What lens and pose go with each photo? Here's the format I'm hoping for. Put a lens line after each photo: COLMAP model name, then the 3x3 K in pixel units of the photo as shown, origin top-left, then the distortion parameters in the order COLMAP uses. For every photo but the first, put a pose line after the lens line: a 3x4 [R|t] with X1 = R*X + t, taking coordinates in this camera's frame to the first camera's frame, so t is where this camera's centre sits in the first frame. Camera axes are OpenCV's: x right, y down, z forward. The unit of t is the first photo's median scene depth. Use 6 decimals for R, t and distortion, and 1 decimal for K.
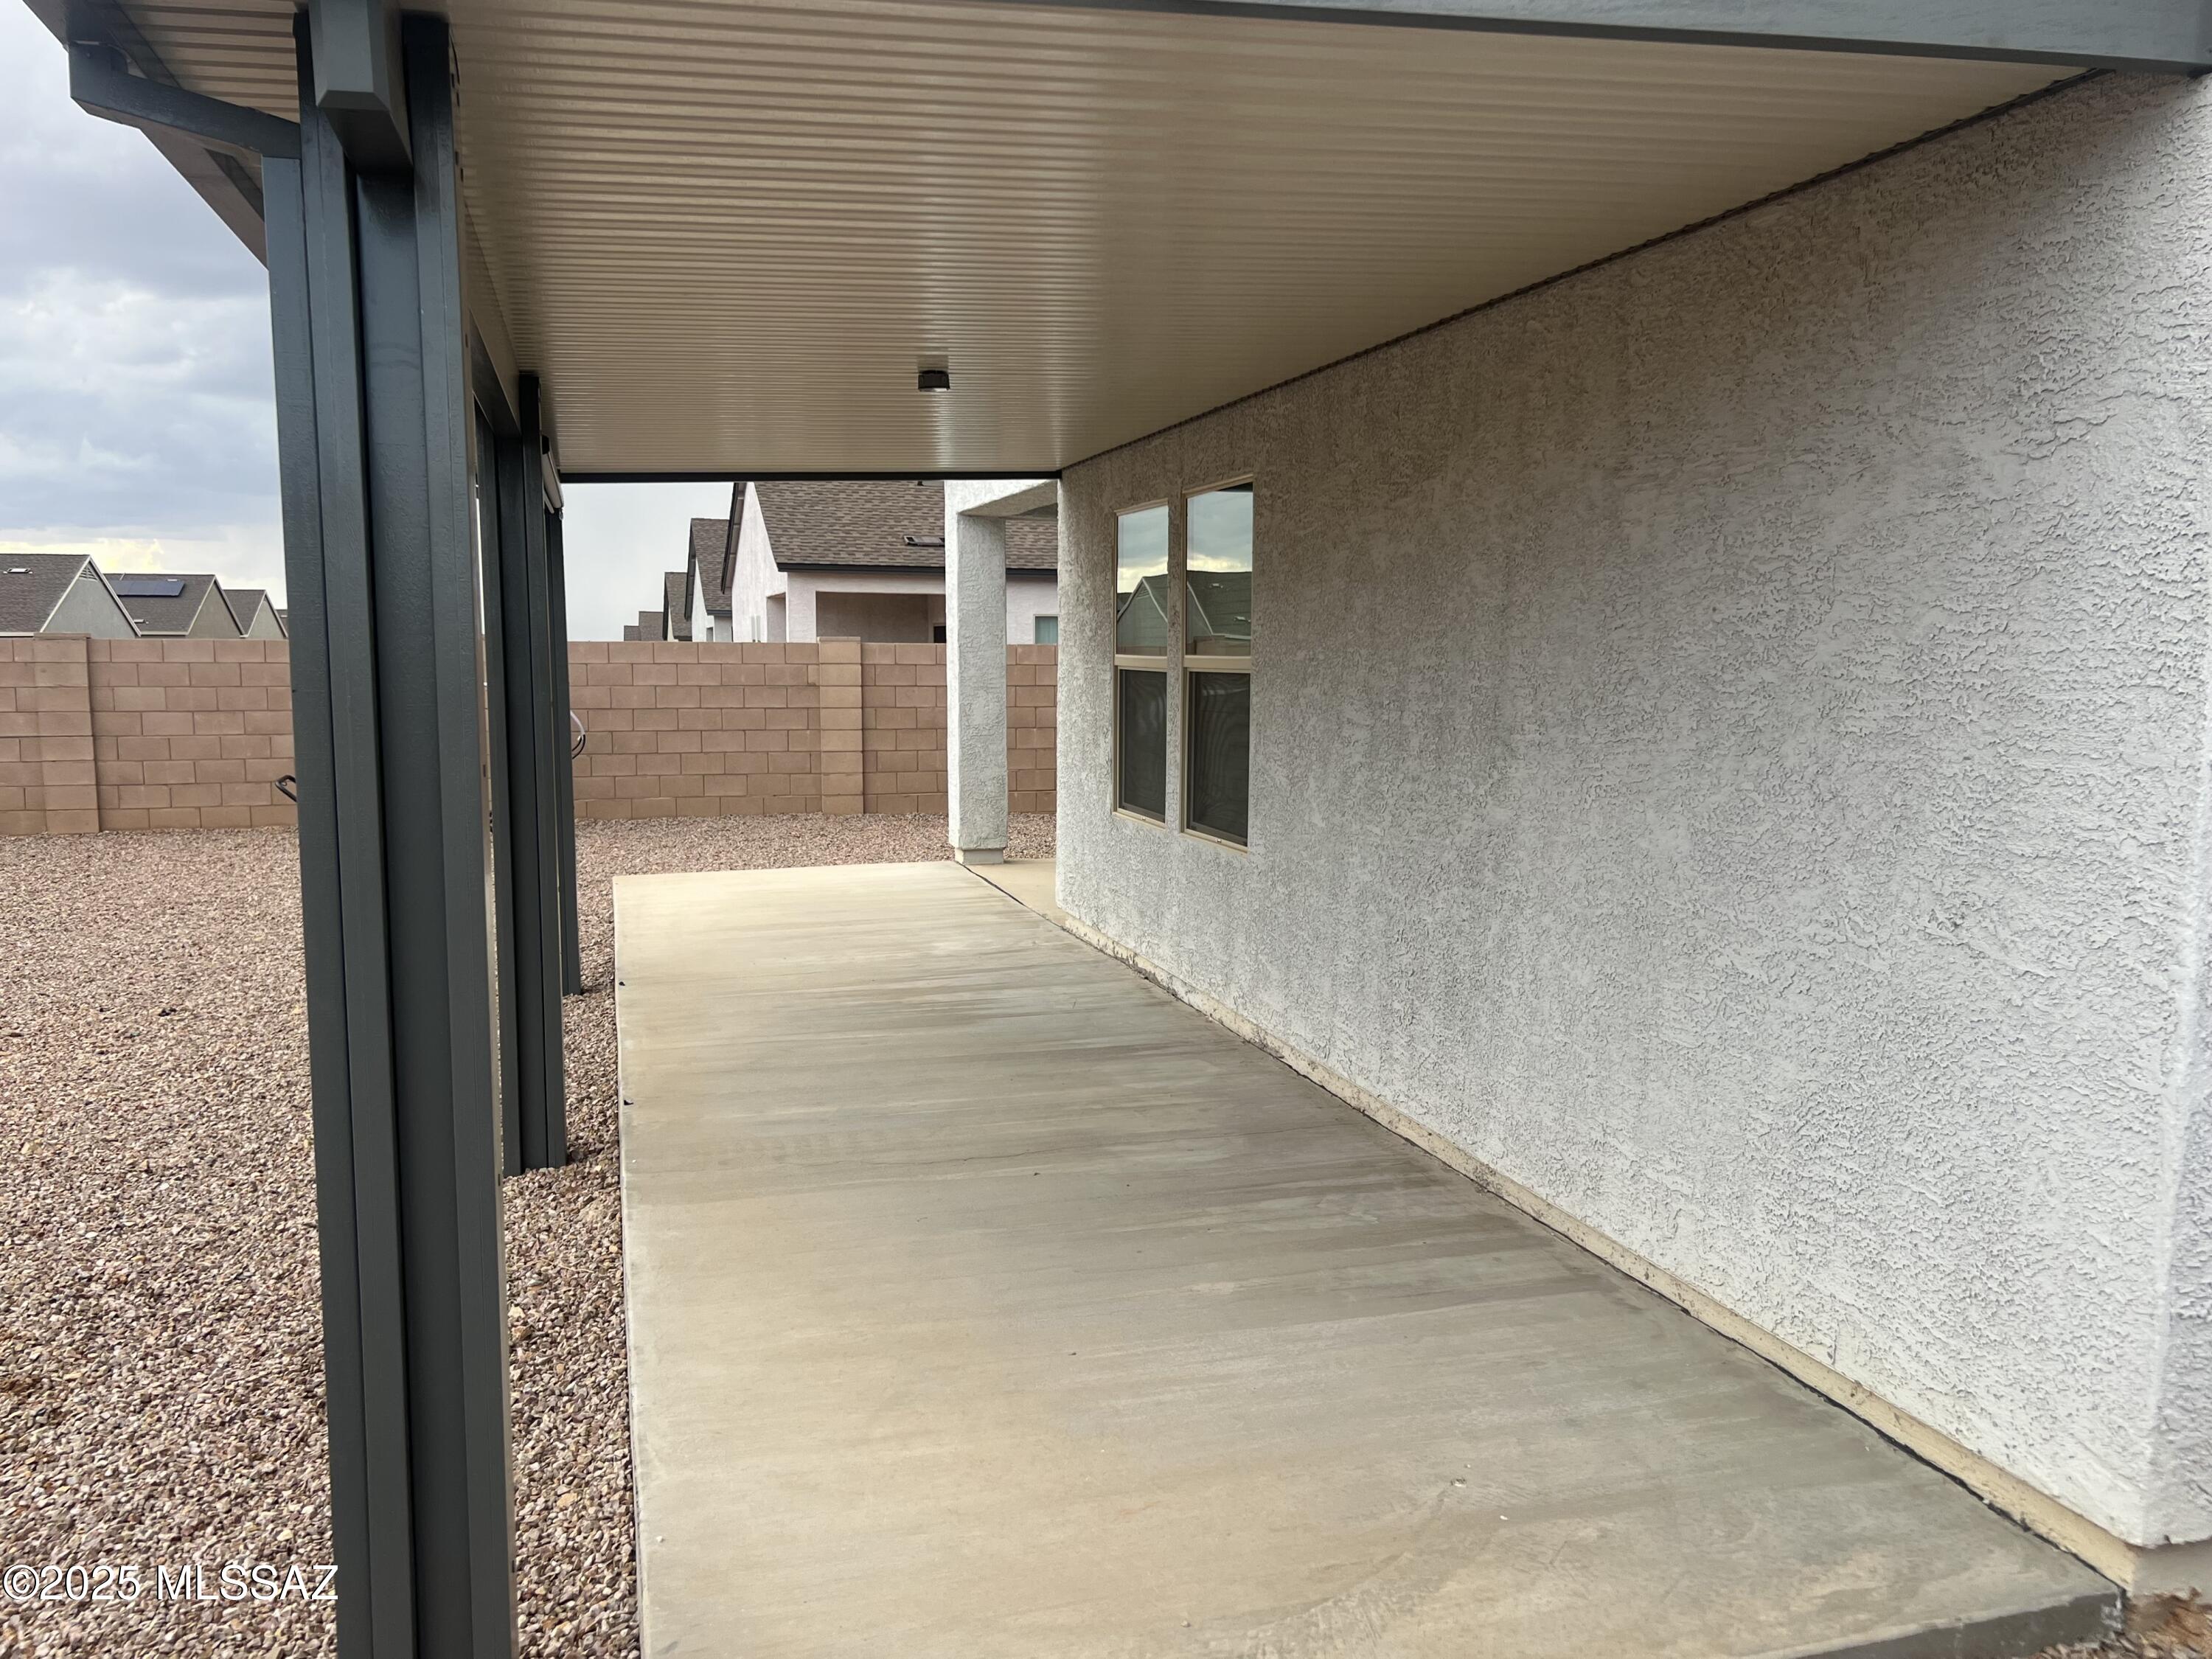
lens RADIAL K [[1753.9, 0, 1100.7], [0, 1753.9, 843.9], [0, 0, 1]] dist [0.025416, 0.028495]
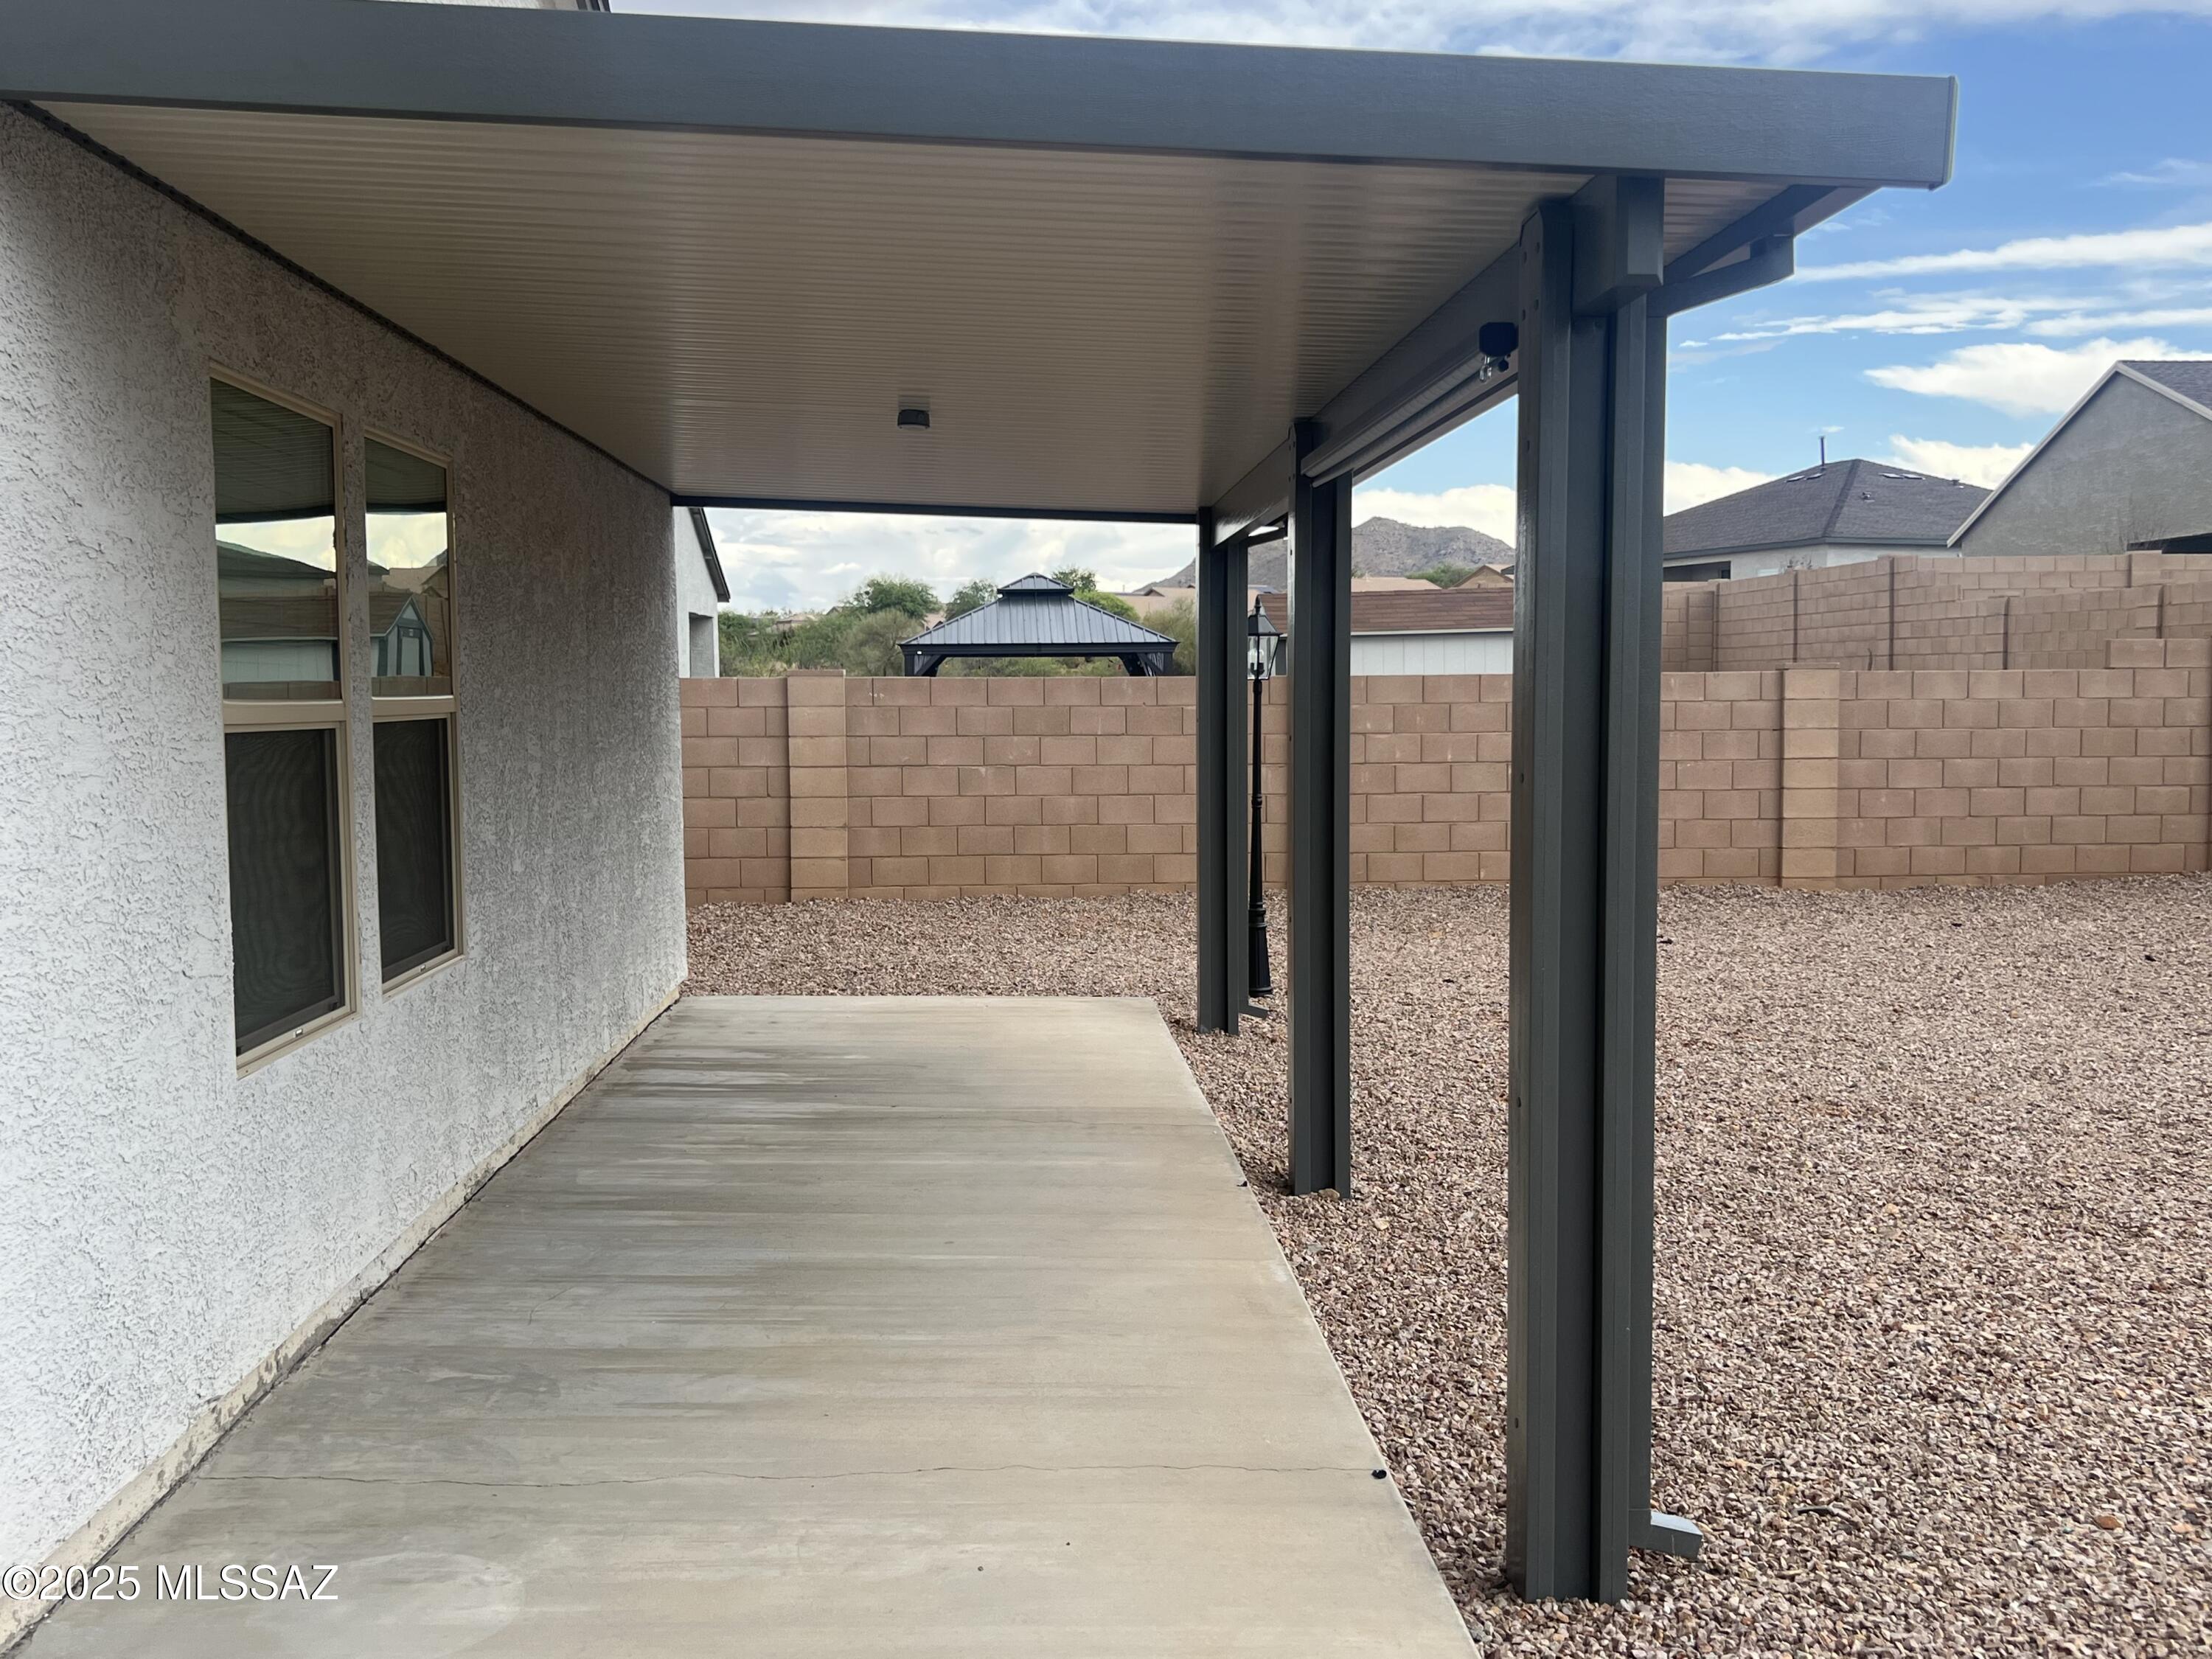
lens RADIAL K [[2111.4, 0, 1100.0], [0, 2111.4, 832.8], [0, 0, 1]] dist [0.058717, 0.000000]
pose [[-0.975028, -0.014671, 0.221598, -0.716403], [0.025615, 0.983727, 0.177834, -0.373400], [-0.220601, 0.179070, -0.958785, 3.331555]]
